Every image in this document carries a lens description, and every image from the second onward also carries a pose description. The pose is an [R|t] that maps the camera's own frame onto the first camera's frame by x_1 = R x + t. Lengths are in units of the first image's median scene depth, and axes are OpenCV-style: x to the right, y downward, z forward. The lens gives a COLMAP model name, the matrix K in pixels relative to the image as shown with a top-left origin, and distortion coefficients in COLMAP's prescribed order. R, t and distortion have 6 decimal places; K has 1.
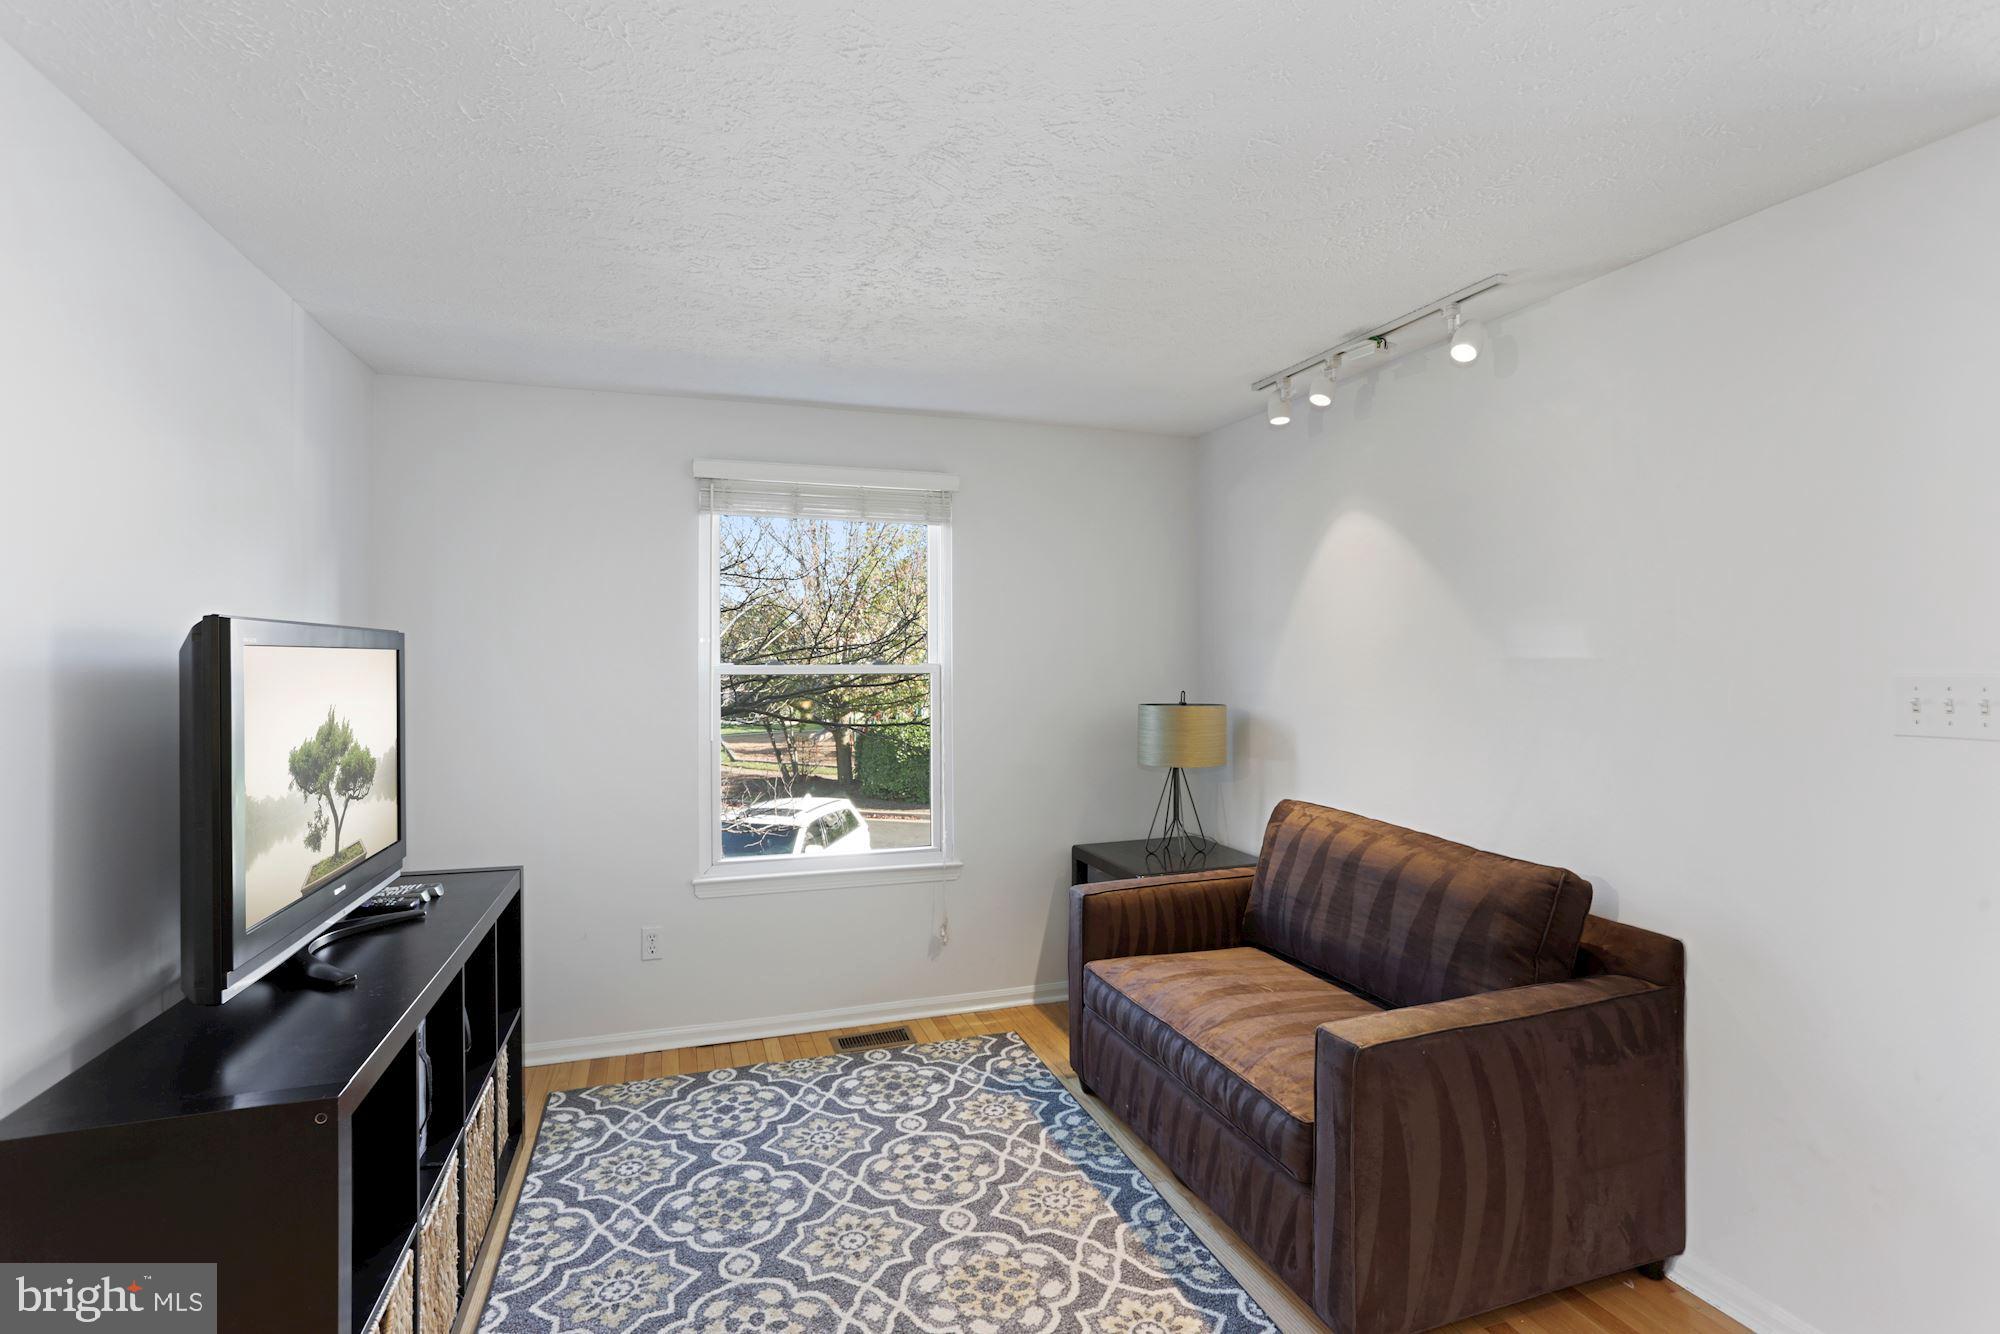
lens RADIAL K [[962.3, 0, 988.5], [0, 962.3, 652.1], [0, 0, 1]] dist [-0.043014, 0.025783]
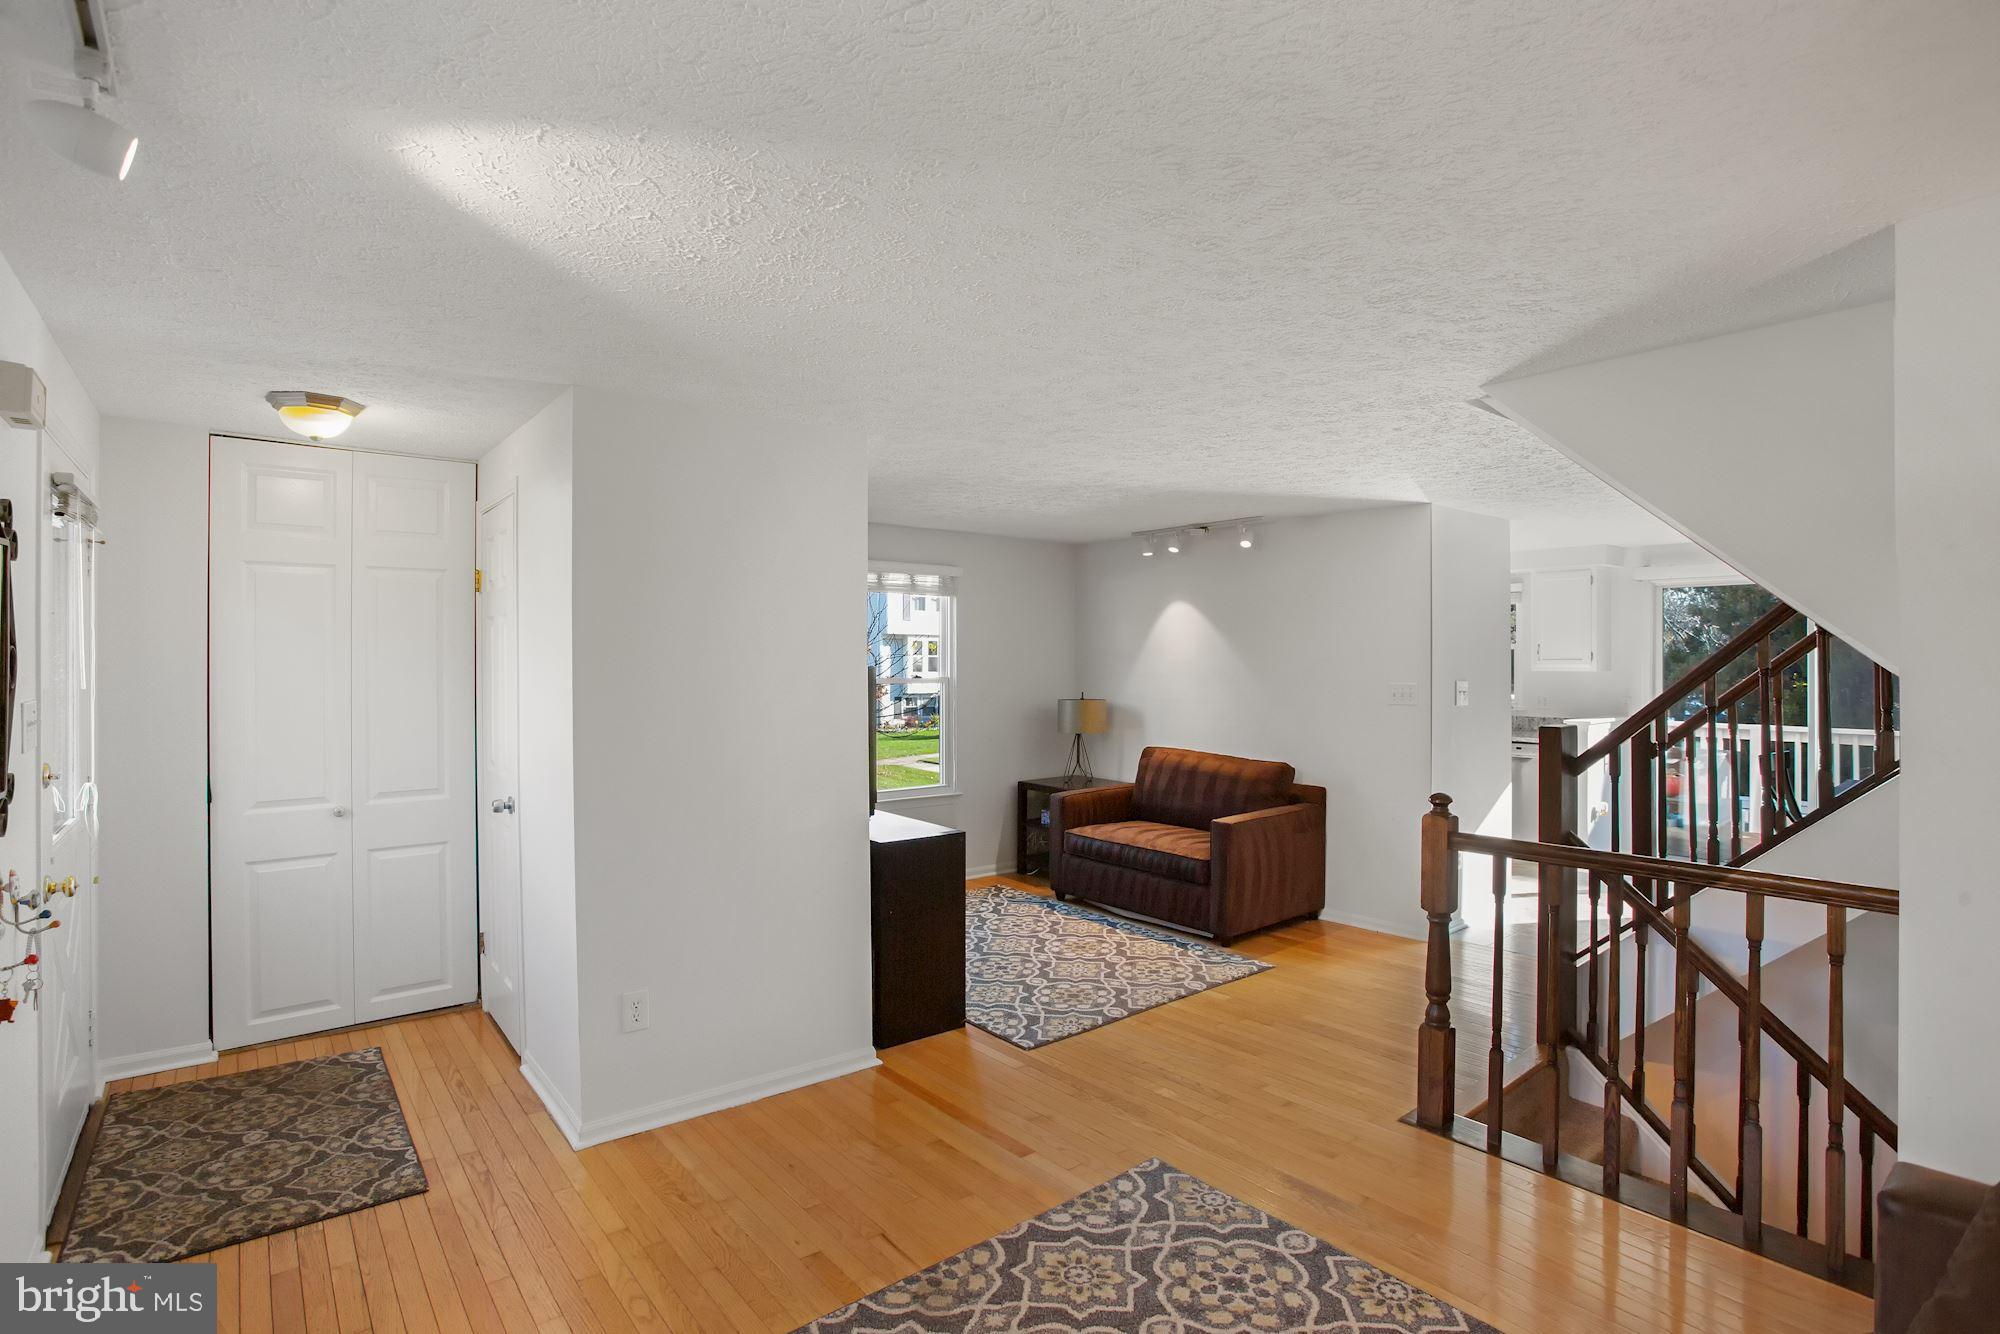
lens RADIAL K [[962.3, 0, 1006.5], [0, 962.3, 664.9], [0, 0, 1]] dist [-0.043014, 0.025783]
pose [[0.936026, 0.004151, 0.351905, -0.863932], [-0.008150, 0.999918, 0.009883, -0.042171], [-0.351835, -0.012119, 0.935984, -0.979327]]
